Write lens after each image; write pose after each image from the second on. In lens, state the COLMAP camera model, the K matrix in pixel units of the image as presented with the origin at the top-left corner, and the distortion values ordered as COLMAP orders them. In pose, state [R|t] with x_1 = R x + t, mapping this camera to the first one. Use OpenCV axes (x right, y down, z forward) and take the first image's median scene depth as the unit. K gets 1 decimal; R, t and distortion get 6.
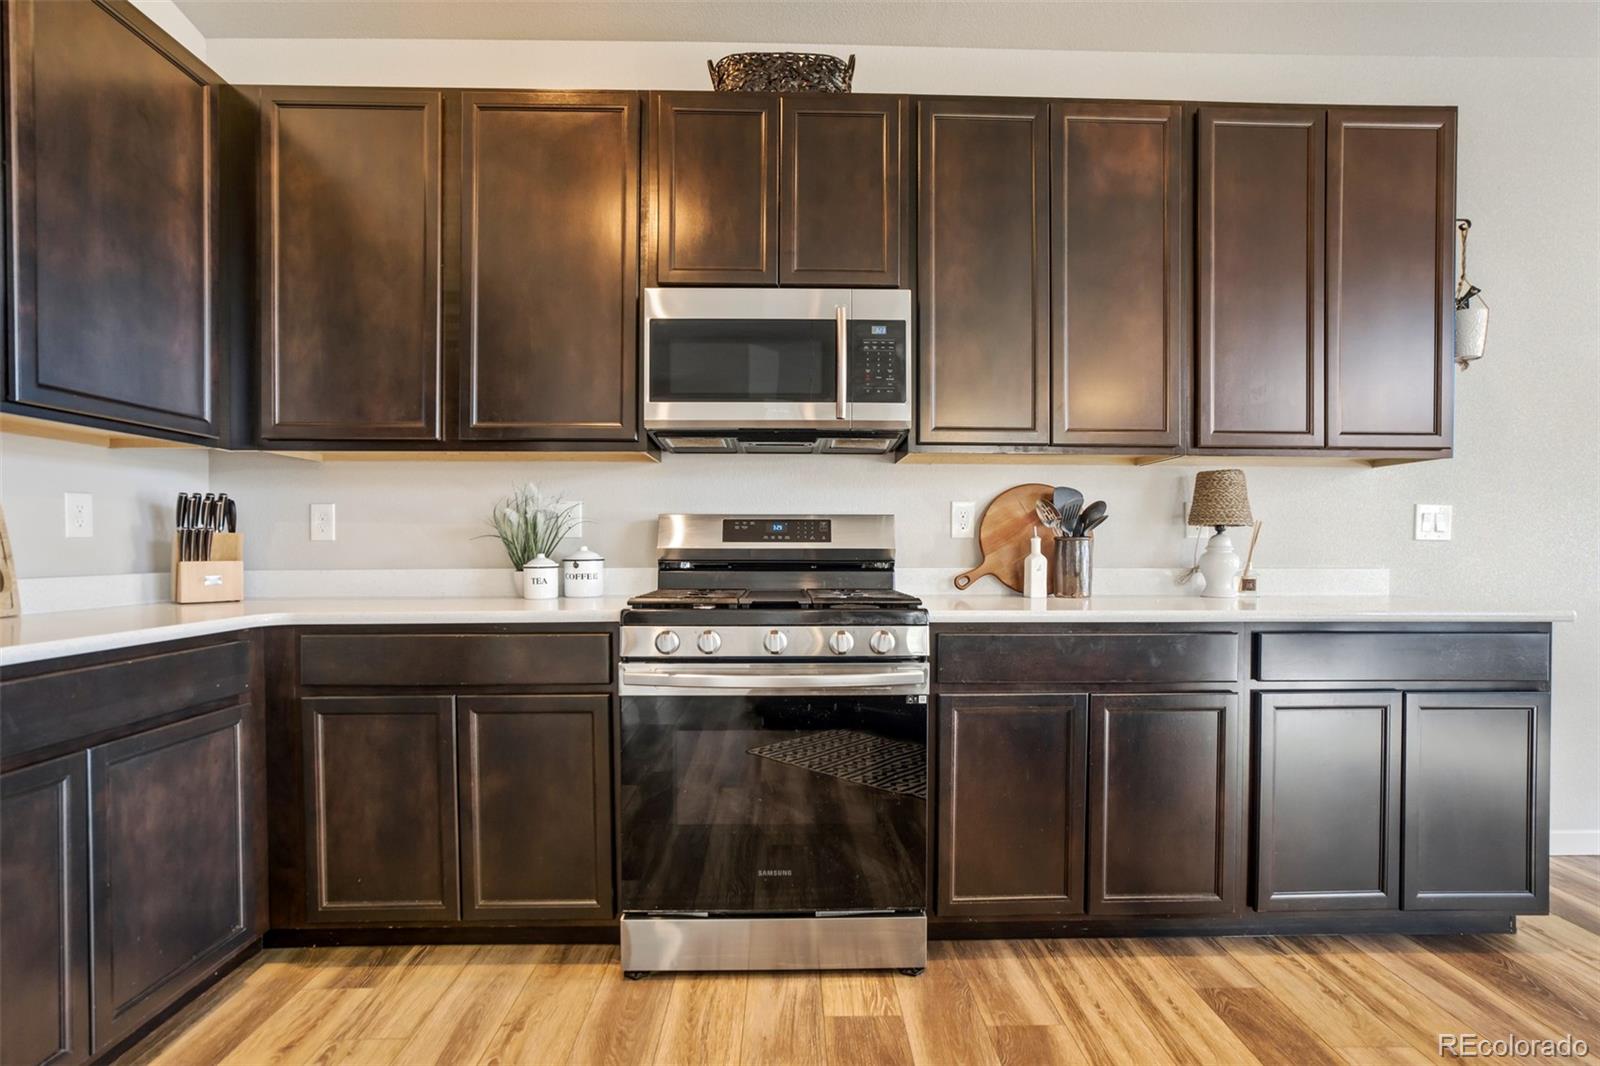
lens RADIAL K [[757.2, 0, 800.0], [0, 757.2, 551.5], [0, 0, 1]] dist [-0.033153, 0.014979]
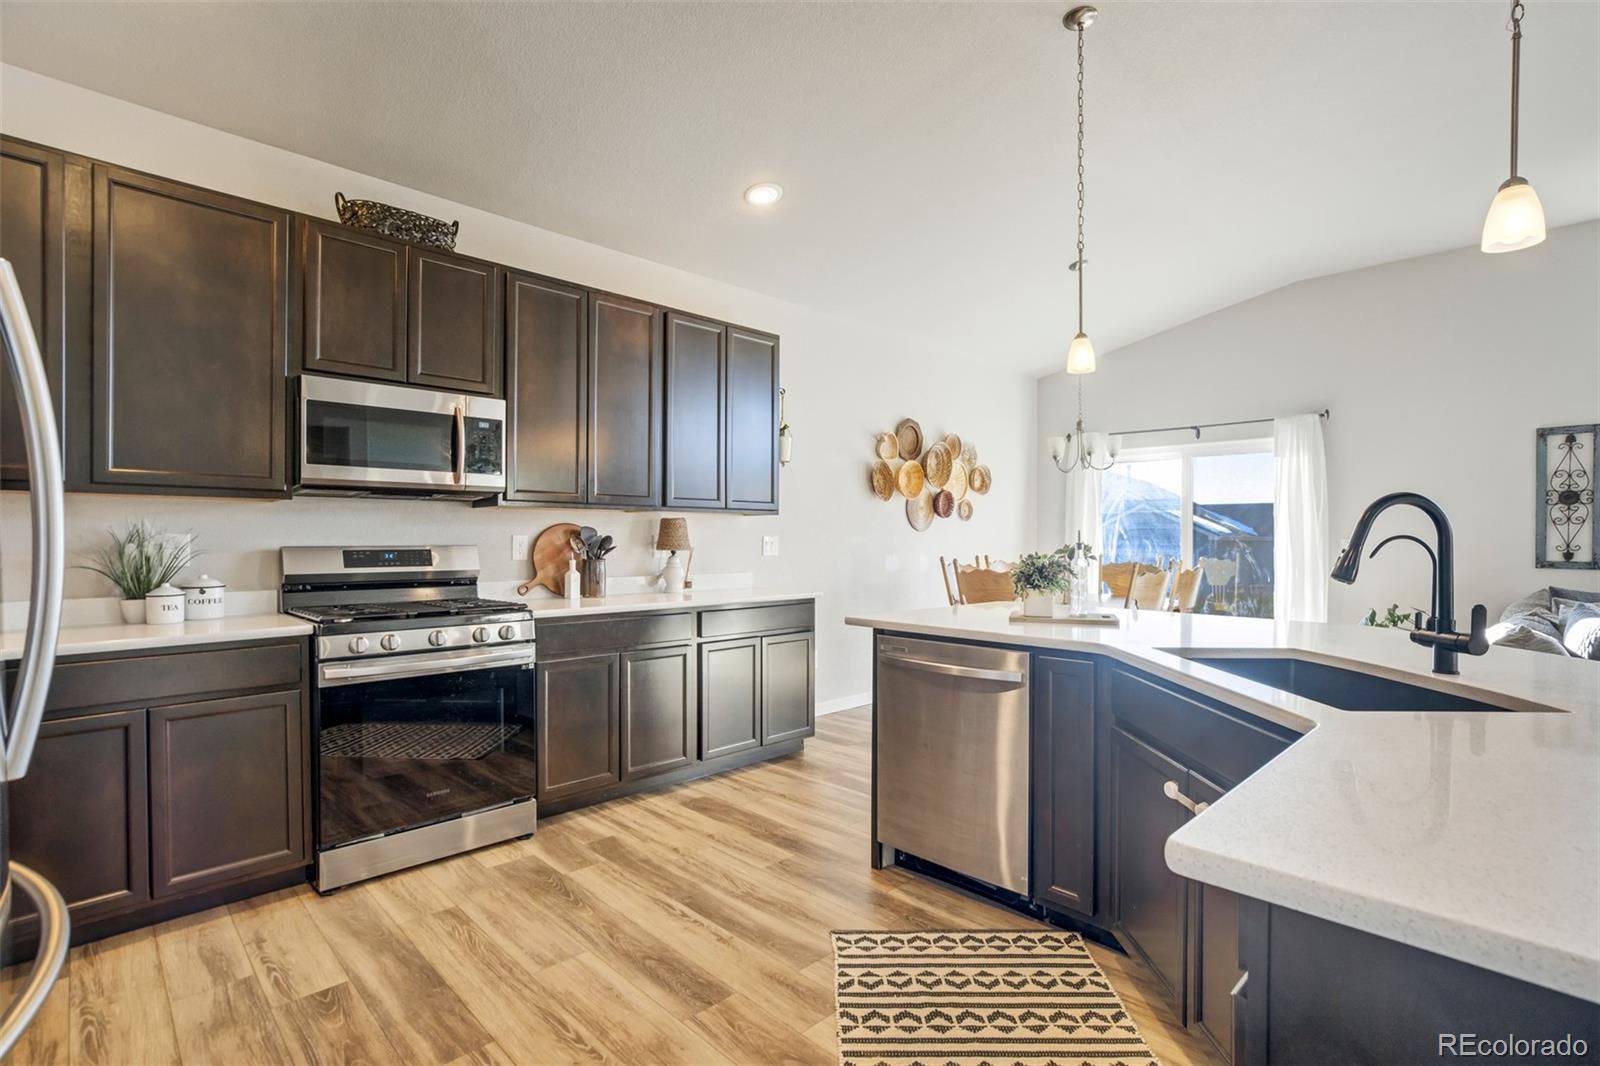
lens RADIAL K [[757.2, 0, 800.0], [0, 757.2, 551.5], [0, 0, 1]] dist [-0.033153, 0.014979]
pose [[0.728889, -0.011805, 0.684530, -0.448056], [0.006015, 0.999923, 0.010840, -0.054780], [-0.684605, -0.003784, 0.728904, -0.490936]]
